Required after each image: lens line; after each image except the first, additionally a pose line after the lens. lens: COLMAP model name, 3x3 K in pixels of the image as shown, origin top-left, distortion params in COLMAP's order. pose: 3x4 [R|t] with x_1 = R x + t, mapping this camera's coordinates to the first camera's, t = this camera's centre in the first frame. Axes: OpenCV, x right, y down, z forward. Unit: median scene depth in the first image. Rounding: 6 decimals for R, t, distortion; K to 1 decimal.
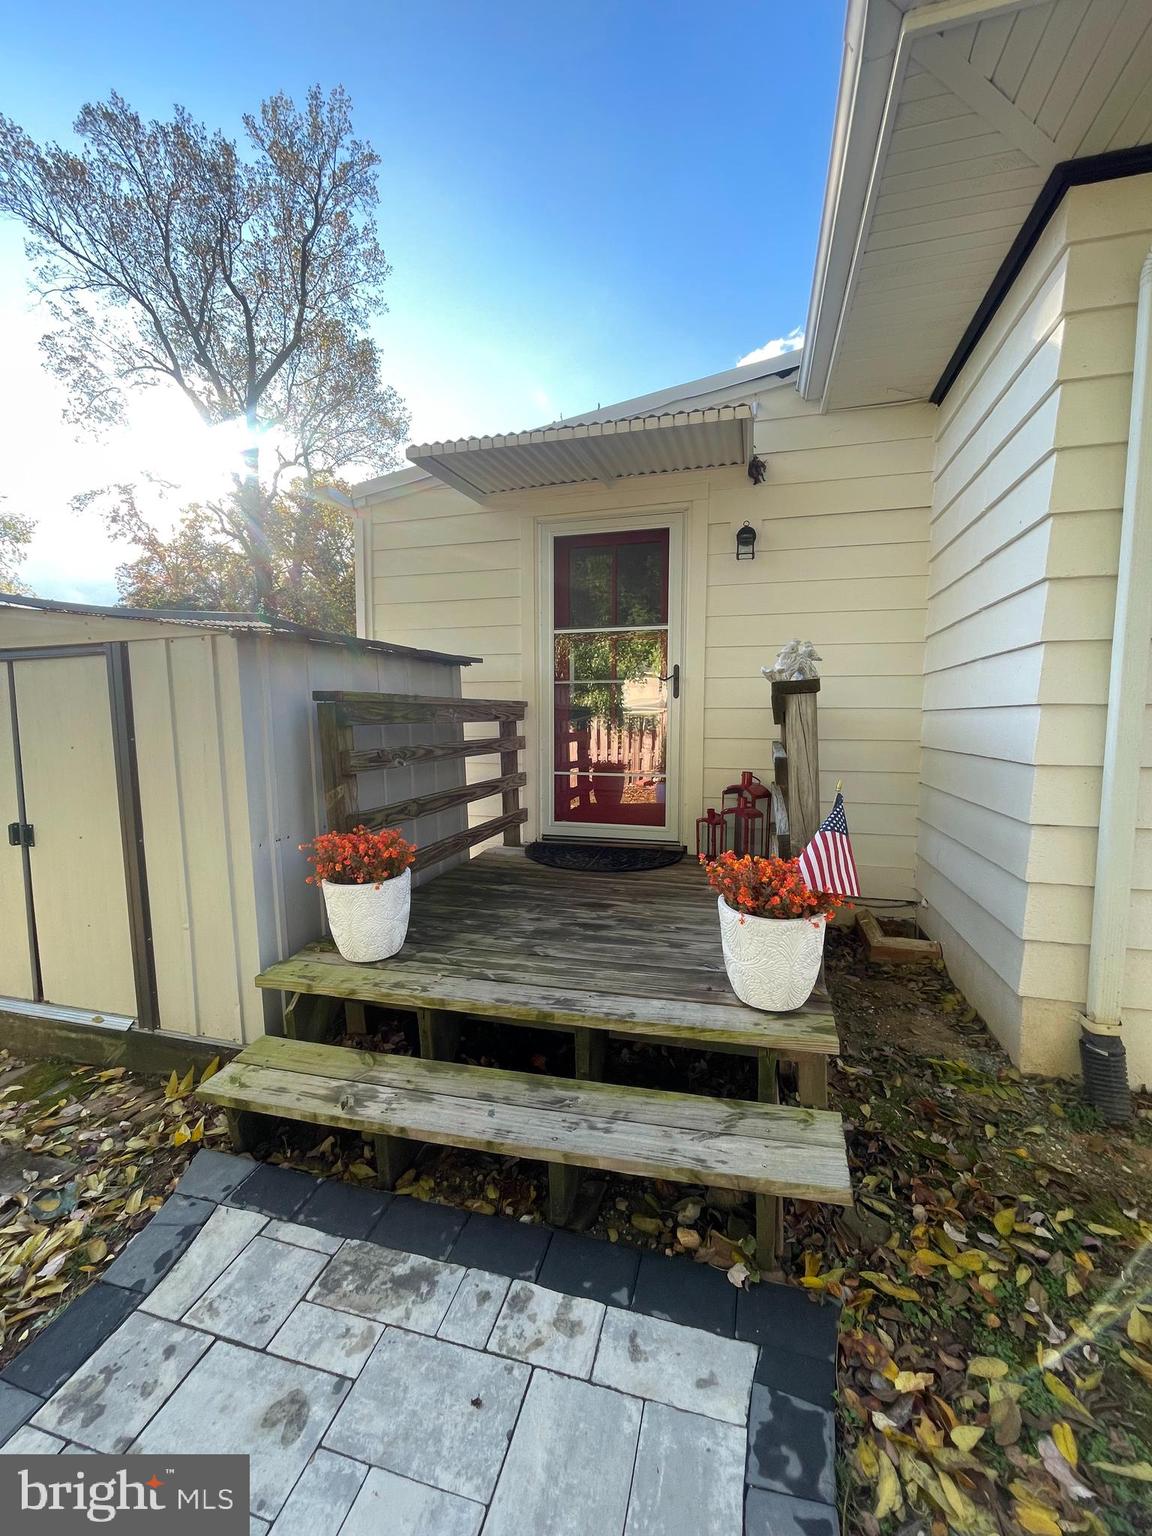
lens RADIAL K [[617.3, 0, 579.9], [0, 617.3, 772.3], [0, 0, 1]] dist [-0.004632, 0.001073]
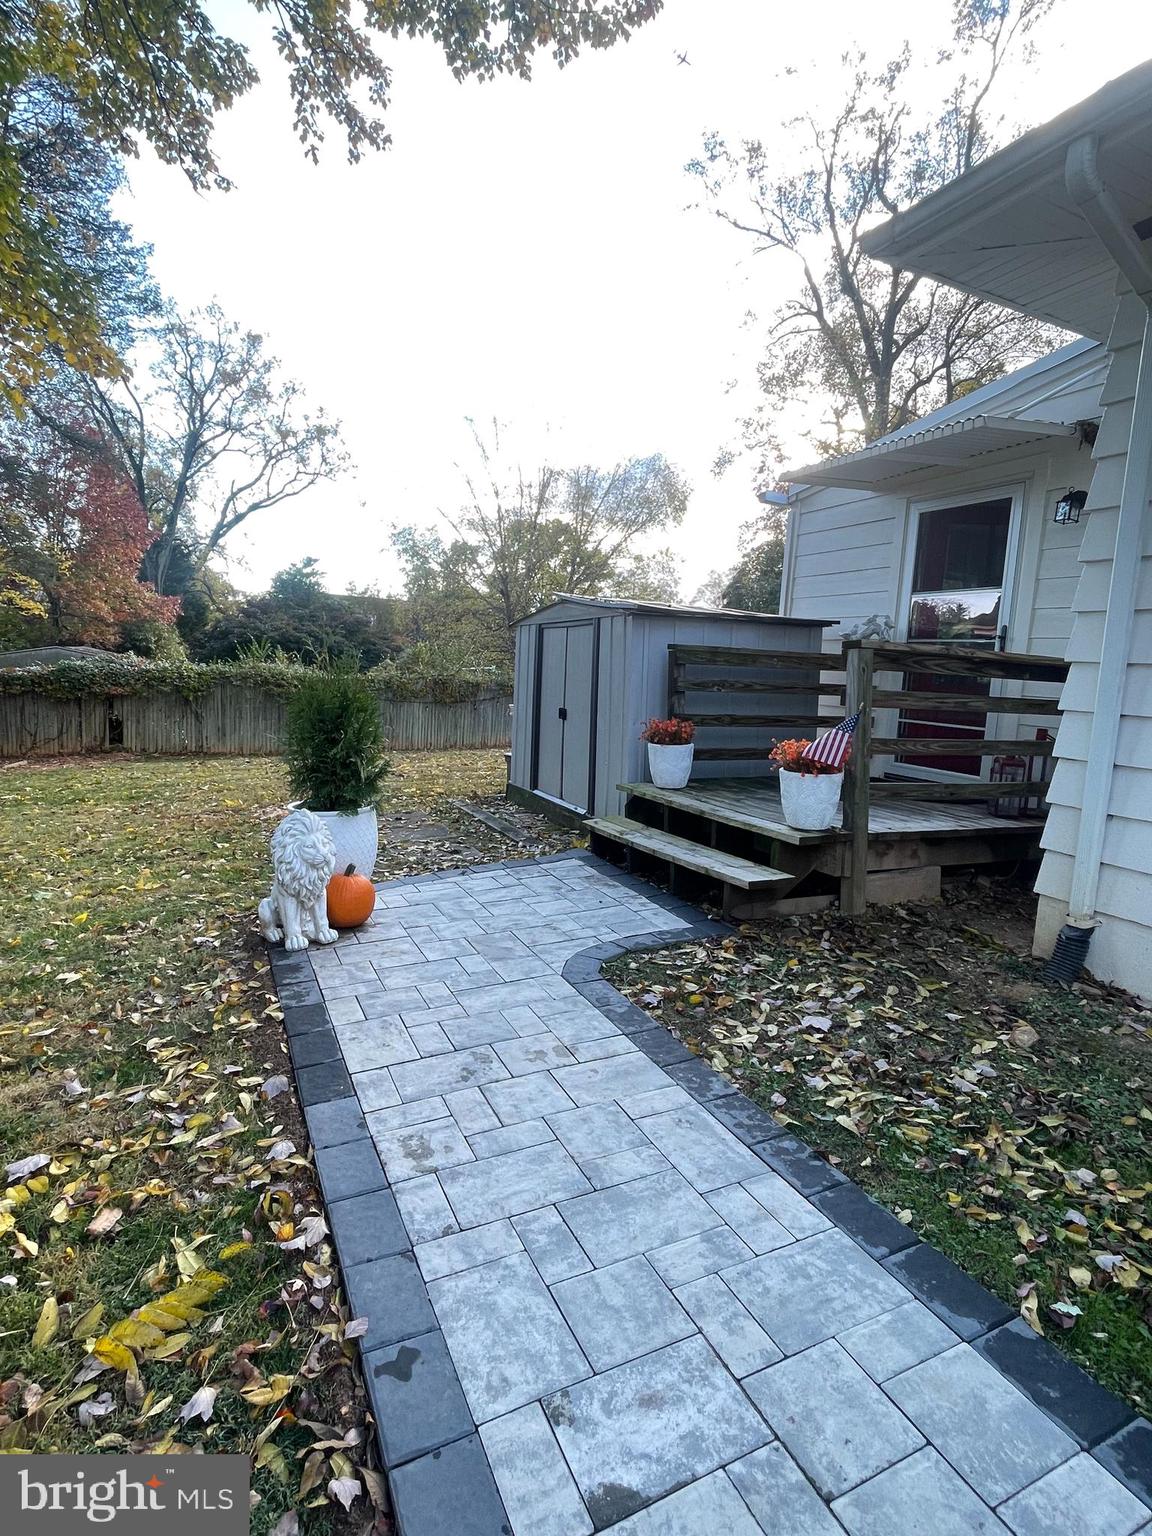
lens RADIAL K [[762.1, 0, 578.6], [0, 762.1, 768.9], [0, 0, 1]] dist [-0.004725, -0.000853]
pose [[0.655791, 0.135287, -0.742722, 0.704165], [-0.115046, 0.990231, 0.078791, 0.055328], [0.746125, 0.033777, 0.664949, -0.432534]]
